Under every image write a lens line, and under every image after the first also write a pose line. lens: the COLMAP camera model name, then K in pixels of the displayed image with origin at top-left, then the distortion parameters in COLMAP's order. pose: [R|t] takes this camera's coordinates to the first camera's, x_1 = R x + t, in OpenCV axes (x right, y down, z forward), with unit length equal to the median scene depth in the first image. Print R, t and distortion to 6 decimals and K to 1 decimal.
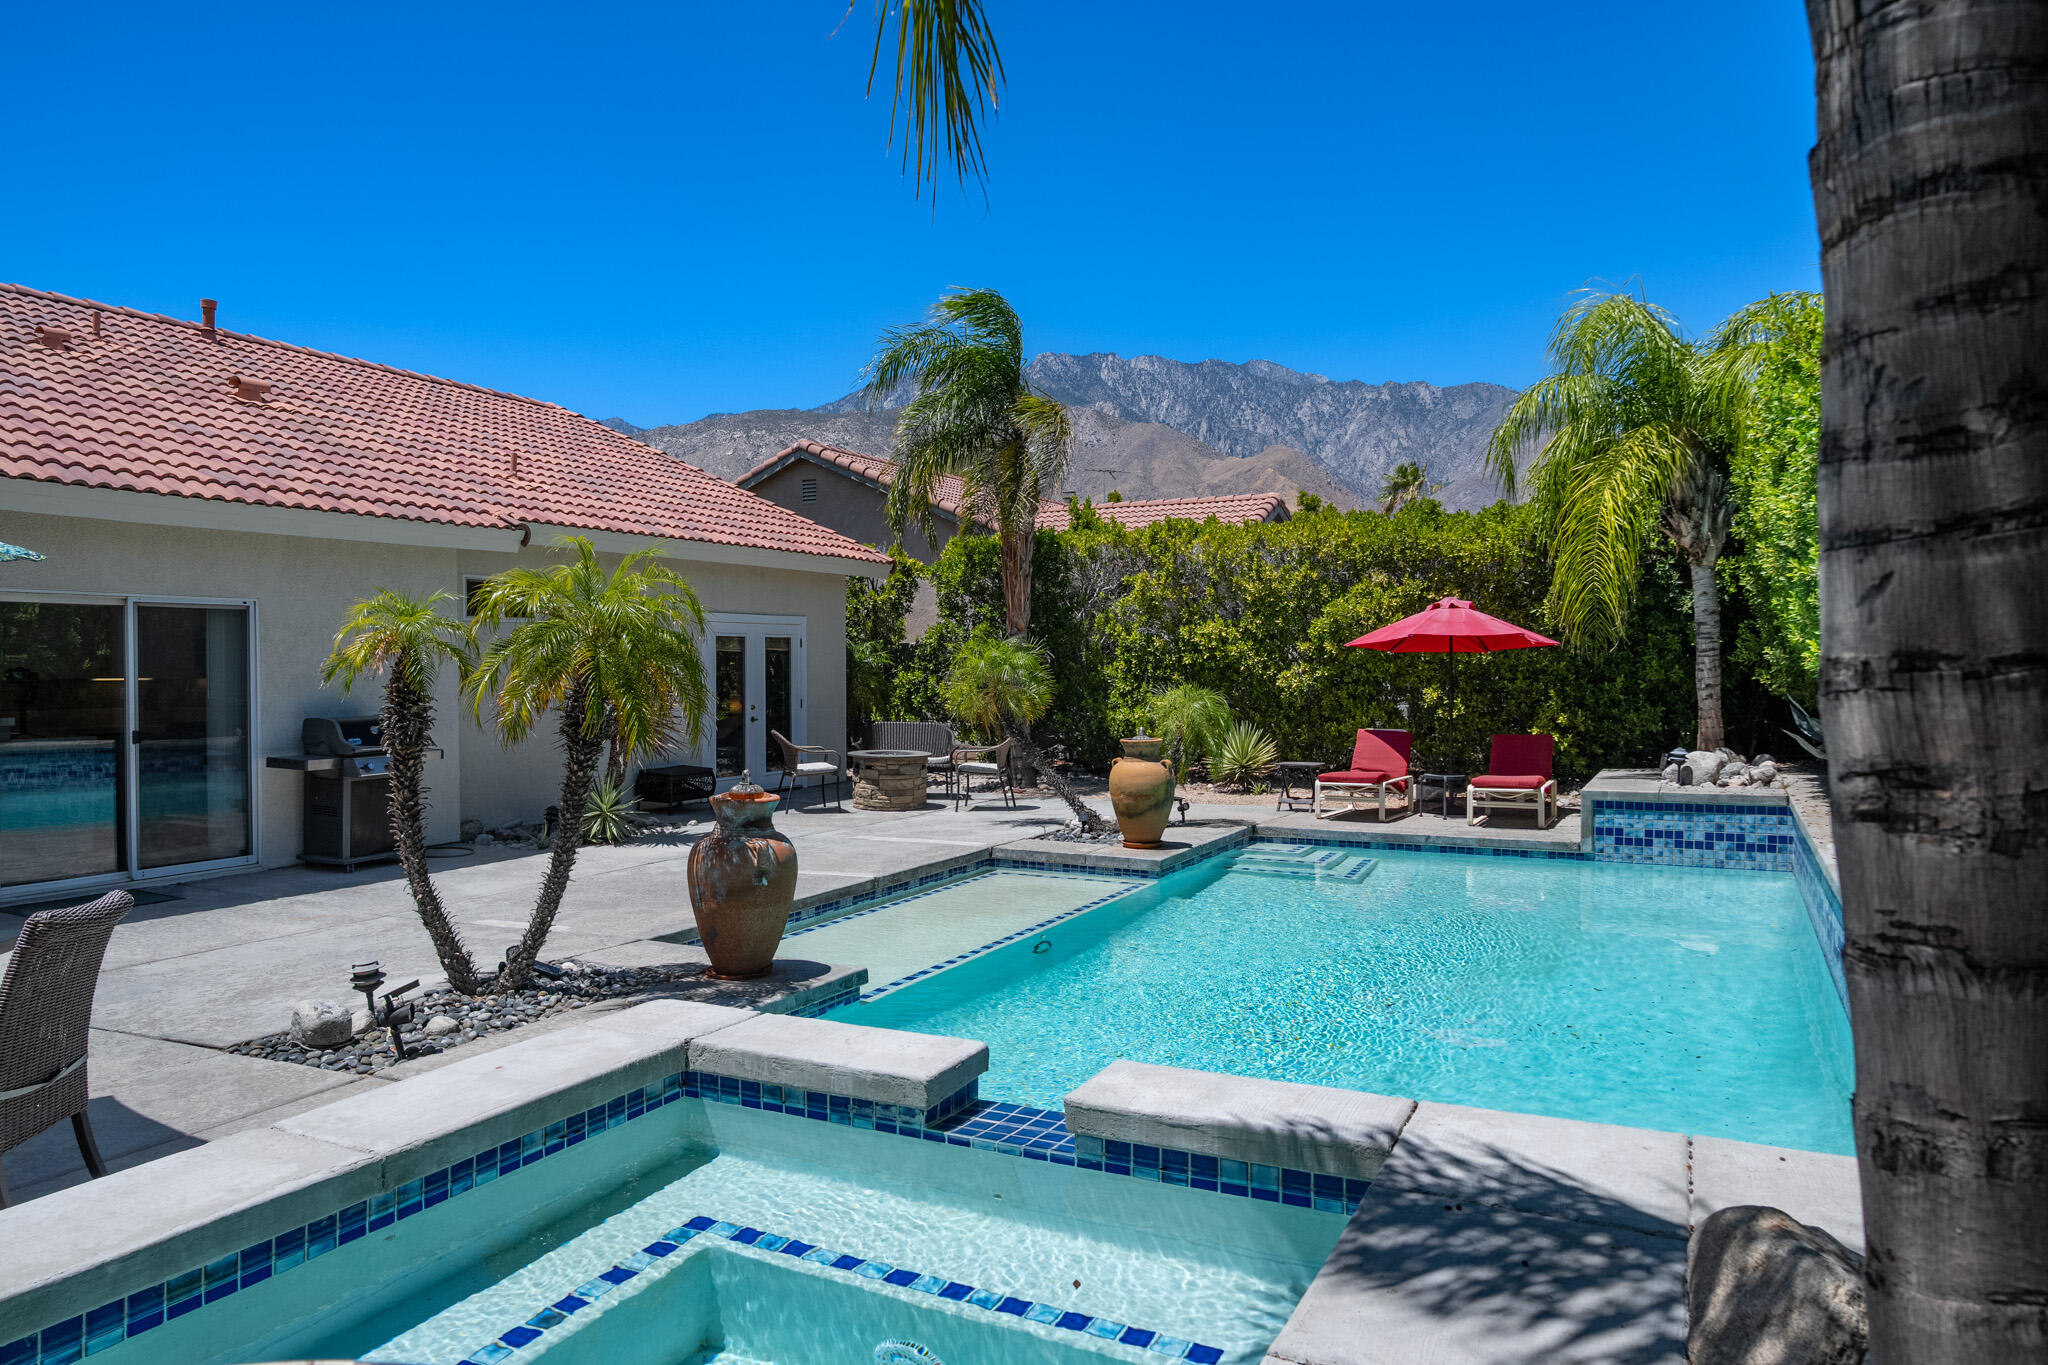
lens RADIAL K [[1379.2, 0, 1022.0], [0, 1379.2, 675.8], [0, 0, 1]] dist [-0.008573, -0.000697]
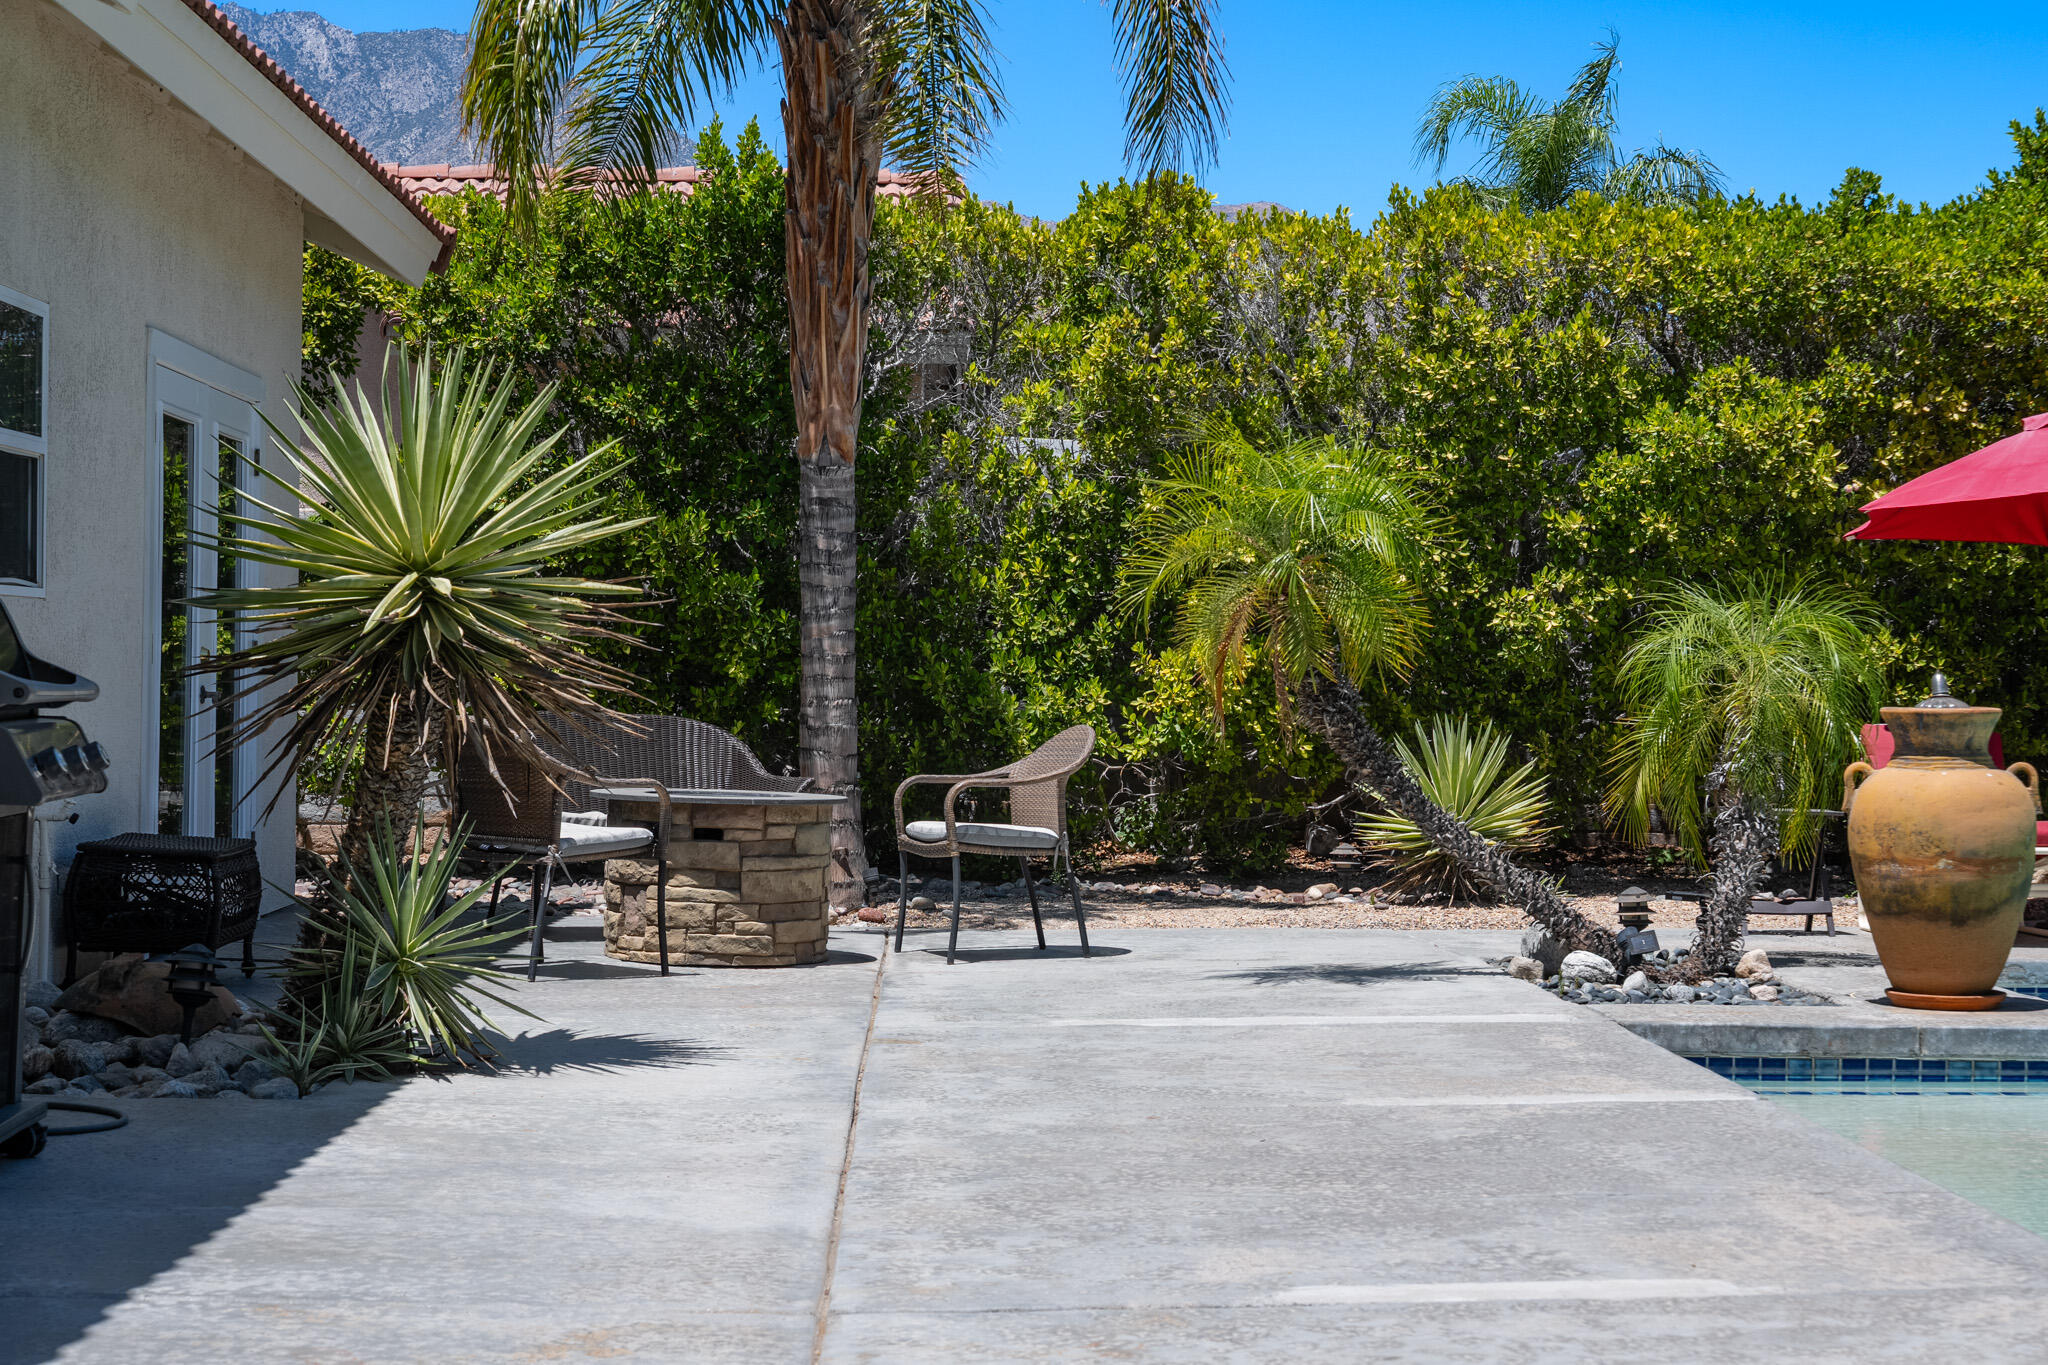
lens RADIAL K [[3400.8, 0, 1030.1], [0, 3400.8, 681.6], [0, 0, 1]] dist [-0.037196, 0.000000]
pose [[0.875827, 0.012686, 0.482459, -0.430863], [-0.006305, 0.999870, -0.014847, 0.042243], [-0.482585, 0.009962, 0.875793, 0.266713]]
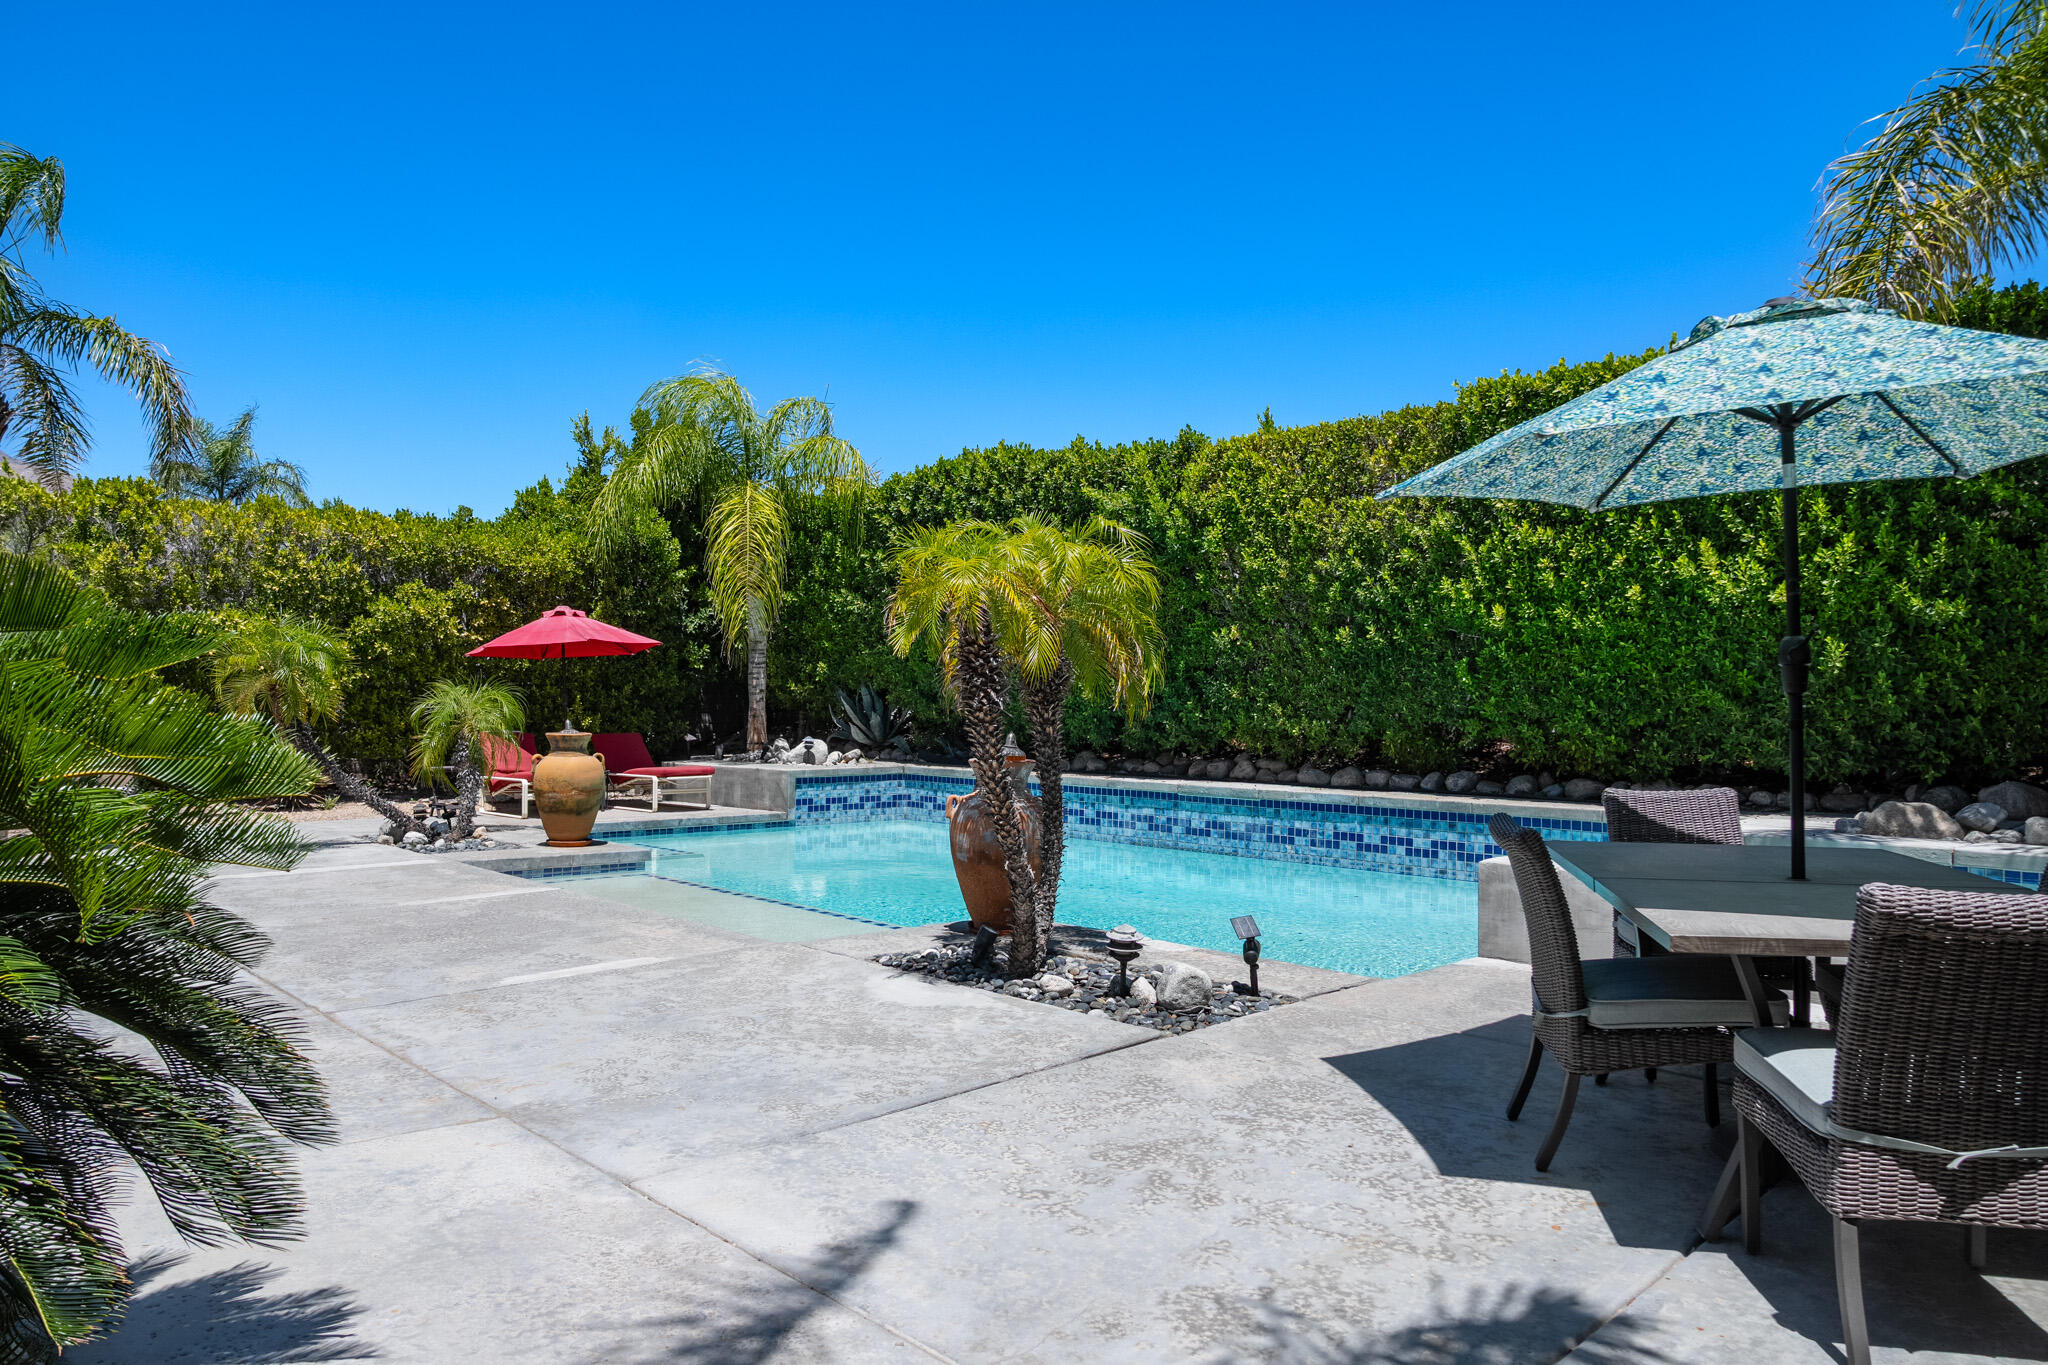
lens RADIAL K [[1379.2, 0, 1018.8], [0, 1379.2, 691.2], [0, 0, 1]] dist [-0.008573, -0.000697]
pose [[0.341715, 0.016913, 0.939652, -0.553856], [-0.002669, 0.999851, -0.017026, 0.025385], [-0.939800, 0.003310, 0.341709, 0.298360]]
